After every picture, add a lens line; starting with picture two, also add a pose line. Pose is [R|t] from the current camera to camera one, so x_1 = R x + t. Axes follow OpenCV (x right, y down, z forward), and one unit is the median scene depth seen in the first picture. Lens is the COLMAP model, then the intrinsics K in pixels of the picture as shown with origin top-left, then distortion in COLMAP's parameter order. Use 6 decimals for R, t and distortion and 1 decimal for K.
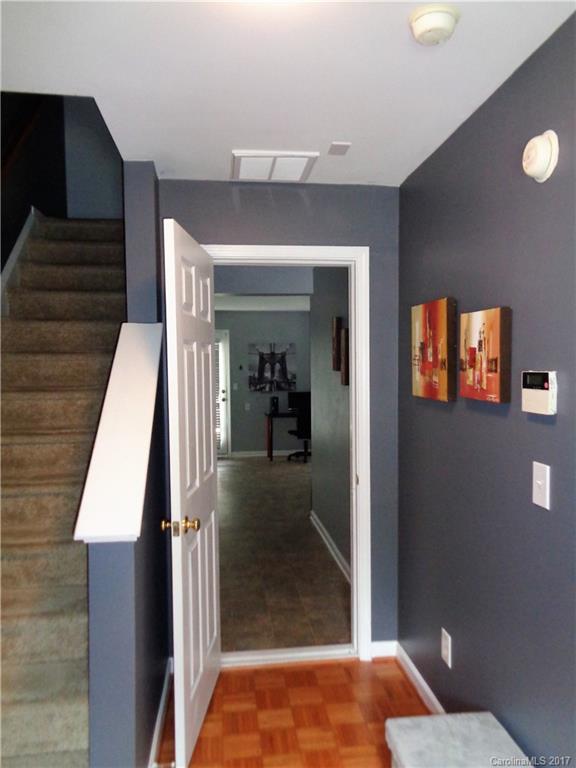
lens RADIAL K [[581.4, 0, 286.8], [0, 581.4, 383.7], [0, 0, 1]] dist [0.018995, 0.010678]
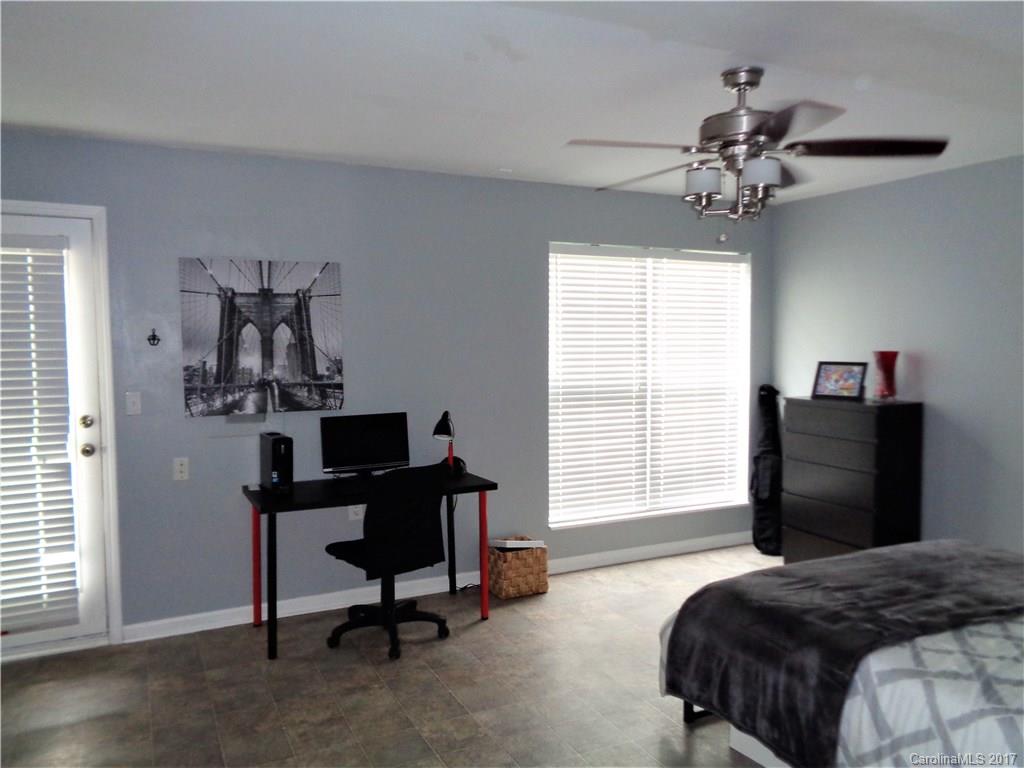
lens RADIAL K [[775.2, 0, 519.1], [0, 775.2, 377.7], [0, 0, 1]] dist [0.018995, 0.010678]
pose [[0.947826, -0.015224, 0.318425, -0.029231], [0.015622, 0.999877, 0.001304, -0.005344], [-0.318406, 0.003739, 0.947947, 0.563434]]
